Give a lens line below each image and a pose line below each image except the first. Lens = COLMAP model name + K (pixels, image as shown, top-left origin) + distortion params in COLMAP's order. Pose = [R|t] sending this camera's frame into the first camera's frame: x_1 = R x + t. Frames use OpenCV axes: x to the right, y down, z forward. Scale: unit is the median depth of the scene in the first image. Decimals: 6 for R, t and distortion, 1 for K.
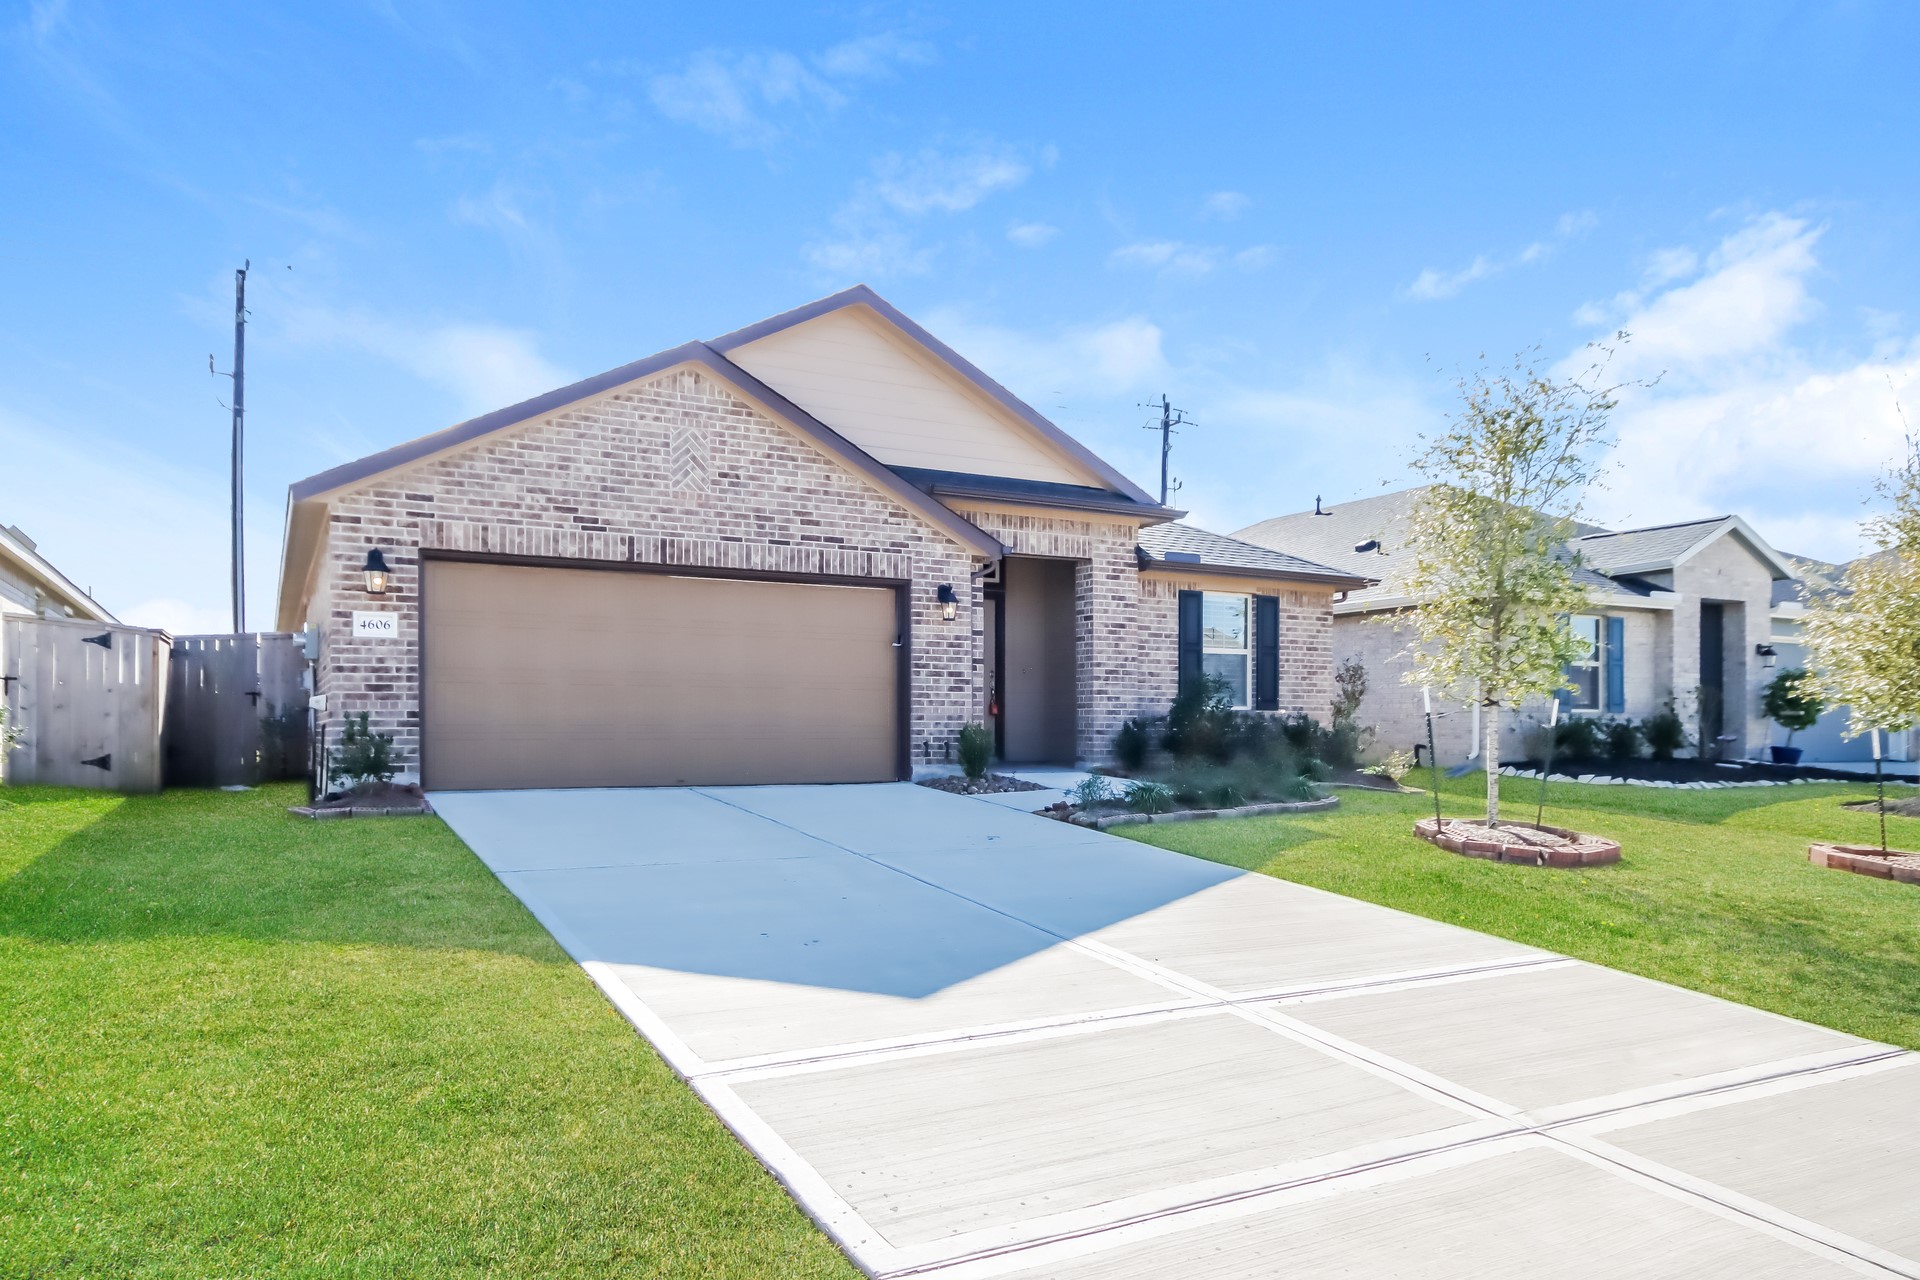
lens RADIAL K [[1207.0, 0, 959.2], [0, 1207.0, 642.8], [0, 0, 1]] dist [0.029618, 0.000808]
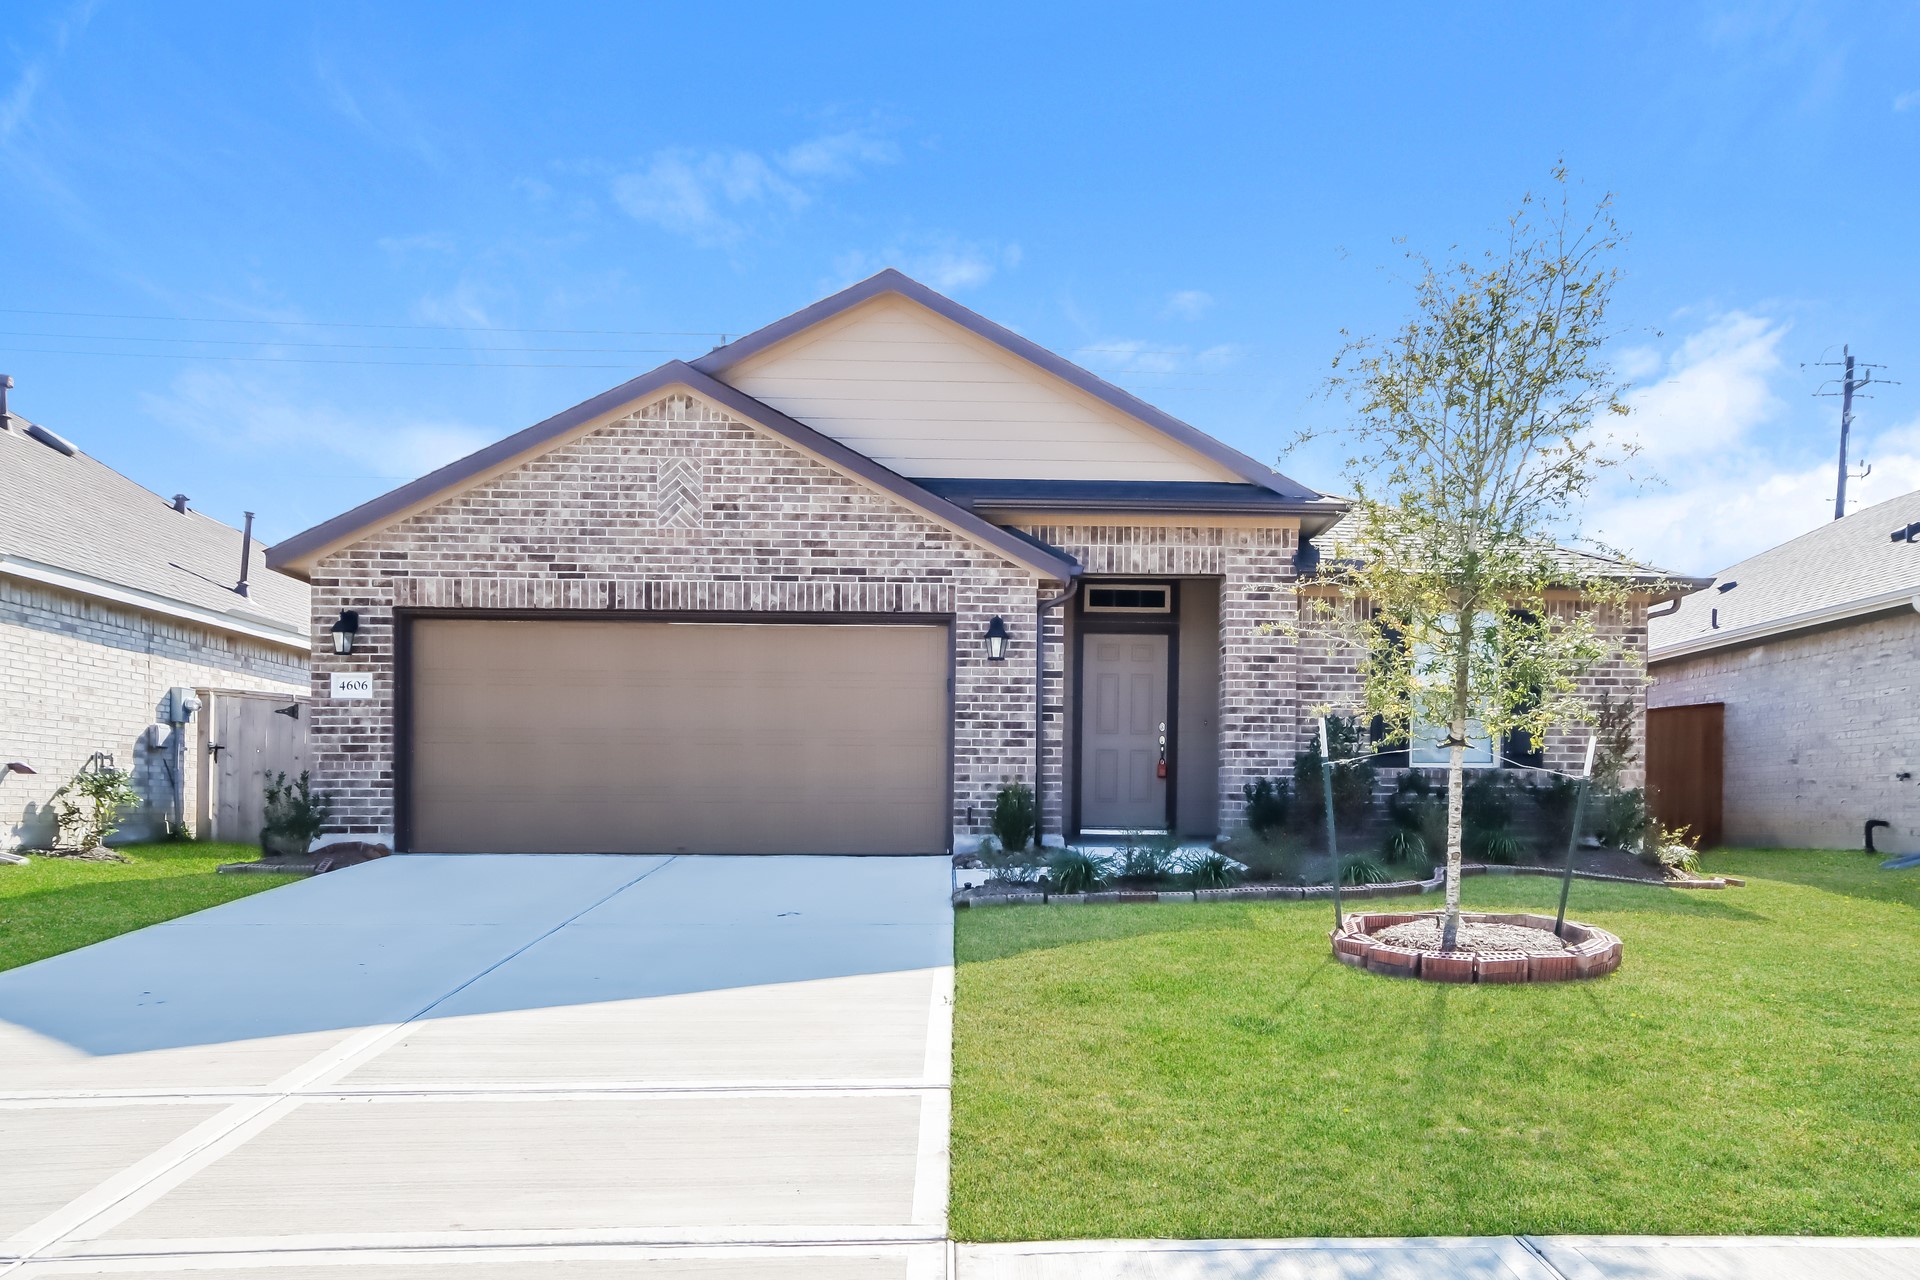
lens RADIAL K [[1403.8, 0, 955.3], [0, 1403.8, 723.3], [0, 0, 1]] dist [0.022897, 0.004431]
pose [[0.912736, -0.023305, -0.407884, 0.385635], [0.027419, 0.999615, 0.004243, 0.021406], [0.407628, -0.015056, 0.913024, 0.121512]]
